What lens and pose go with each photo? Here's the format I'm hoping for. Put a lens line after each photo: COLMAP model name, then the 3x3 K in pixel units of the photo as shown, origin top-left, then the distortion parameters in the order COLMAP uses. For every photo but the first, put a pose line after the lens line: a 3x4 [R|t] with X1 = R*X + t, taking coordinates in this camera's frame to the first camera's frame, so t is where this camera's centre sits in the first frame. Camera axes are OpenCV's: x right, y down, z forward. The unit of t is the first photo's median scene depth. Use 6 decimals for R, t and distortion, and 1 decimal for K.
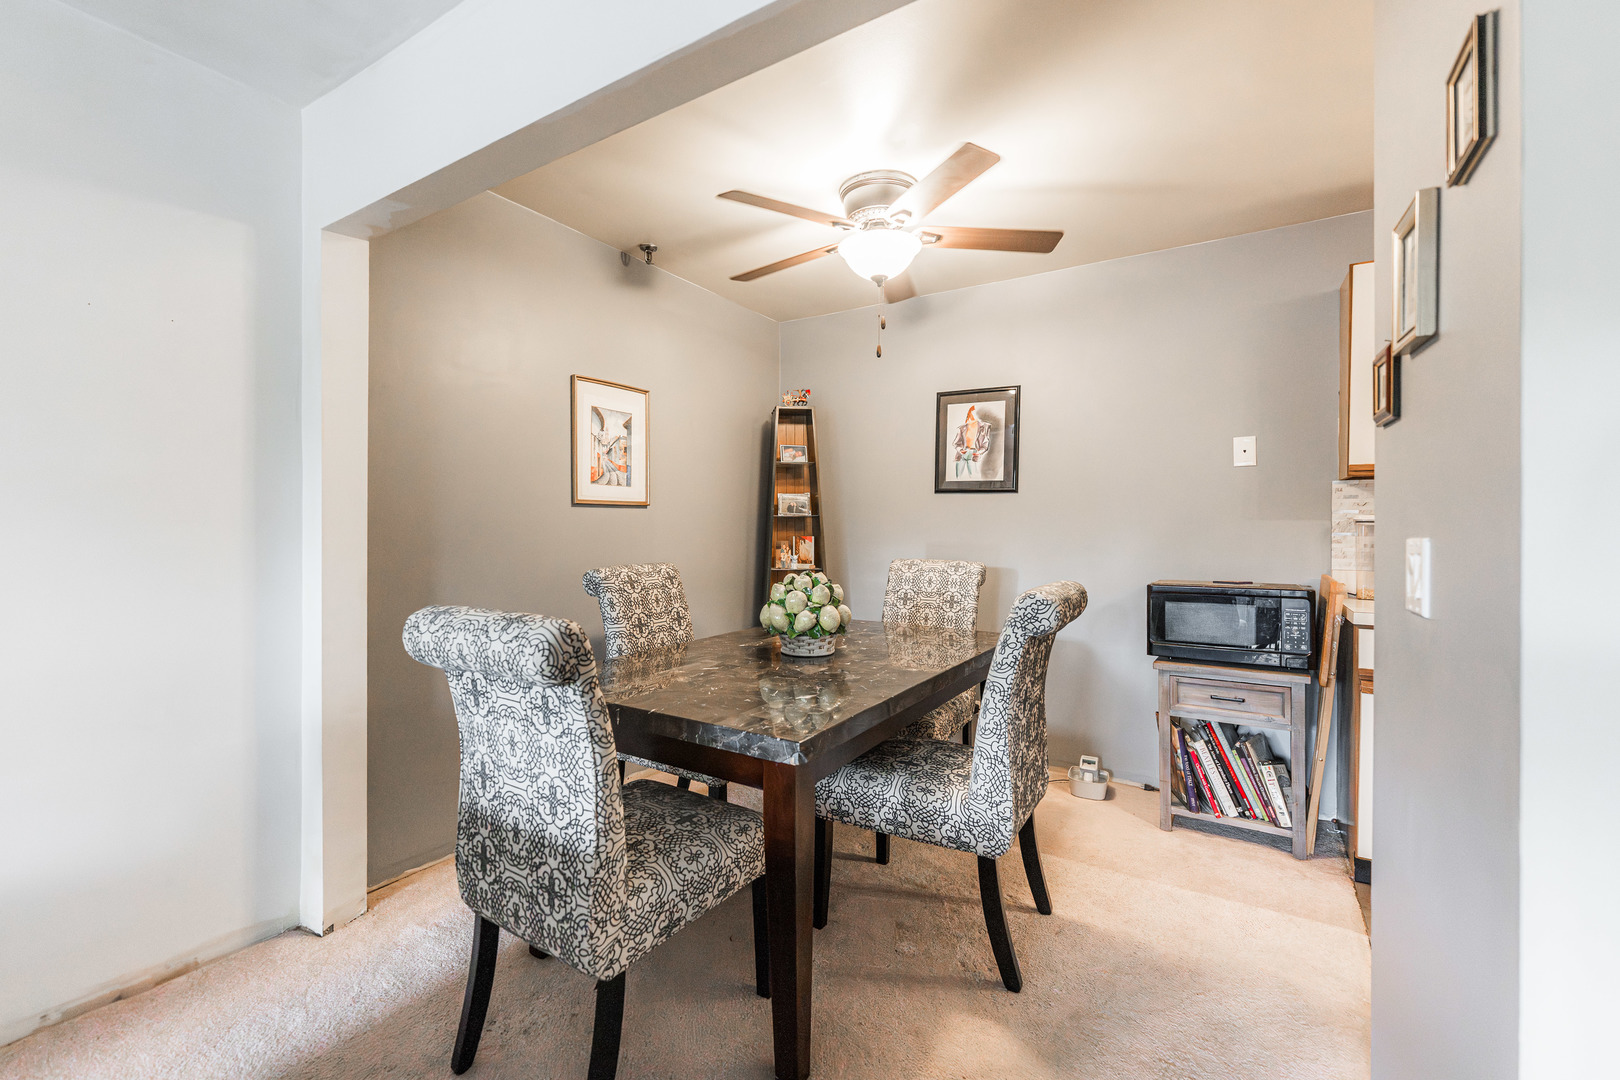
lens RADIAL K [[678.8, 0, 810.0], [0, 678.8, 526.1], [0, 0, 1]] dist [-0.000154, 0.000196]
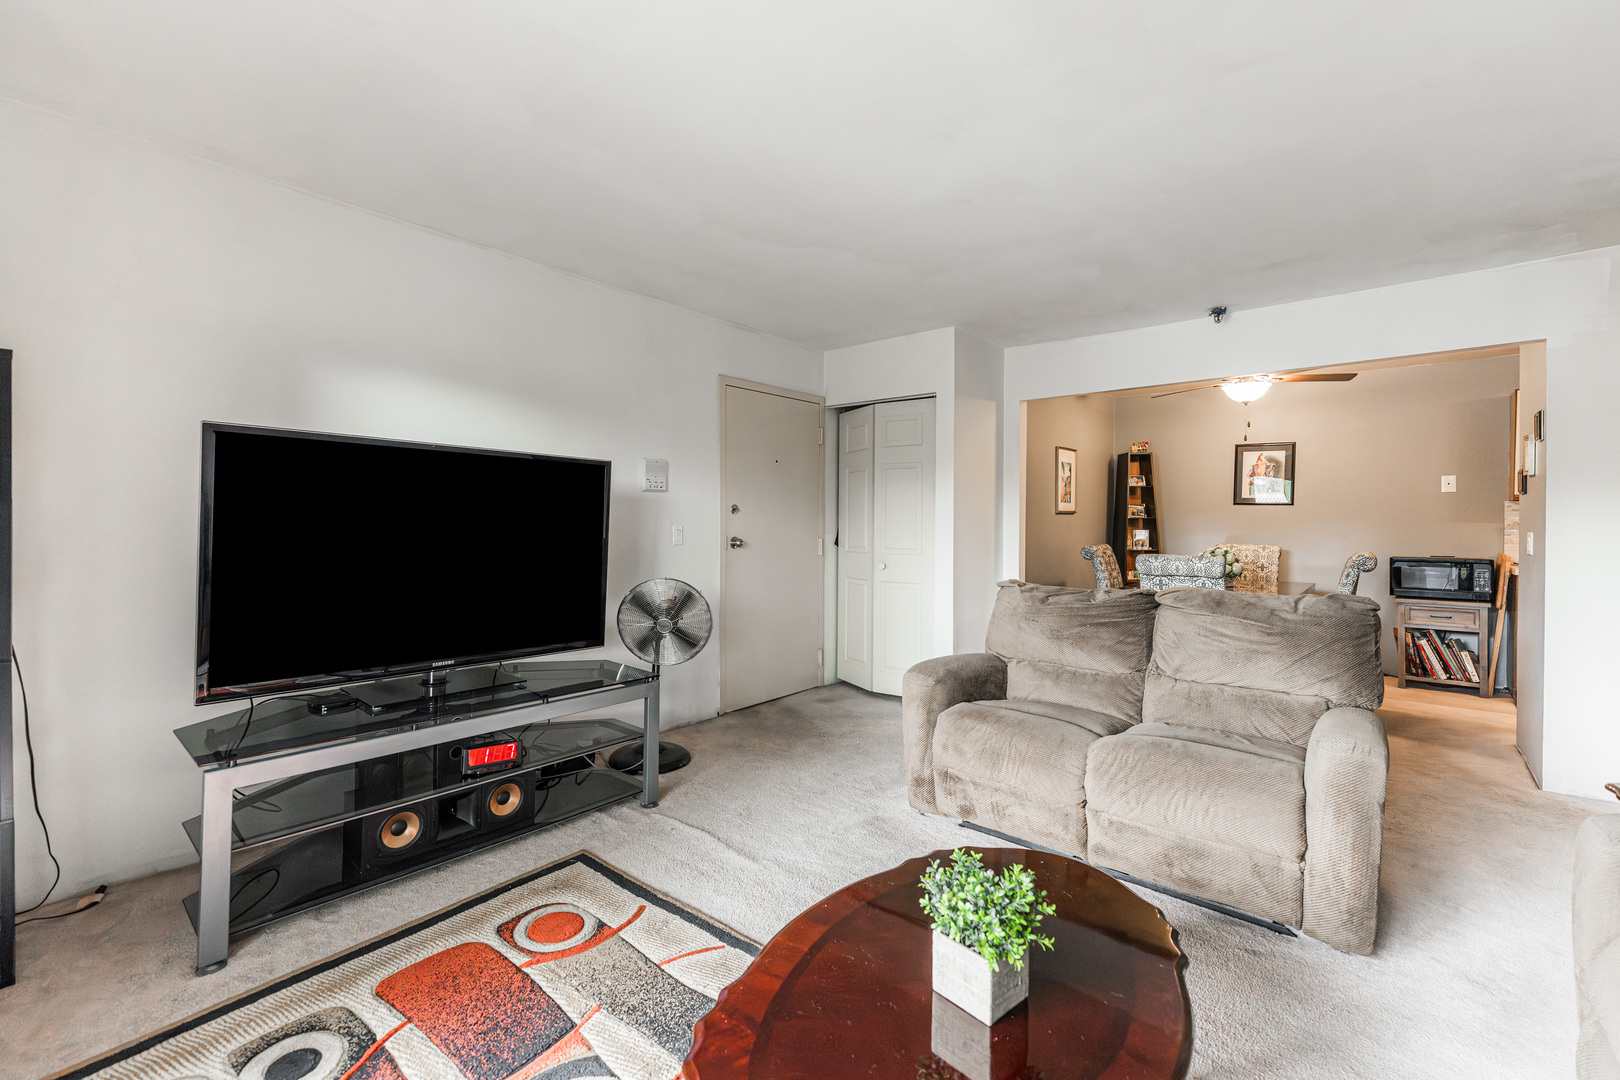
lens RADIAL K [[686.4, 0, 809.2], [0, 686.4, 522.6], [0, 0, 1]] dist [-0.000754, 0.004903]
pose [[0.989990, 0.002584, -0.141110, -0.765734], [-0.001837, 0.999984, 0.005424, -0.015488], [0.141122, -0.005111, 0.989979, -1.025115]]
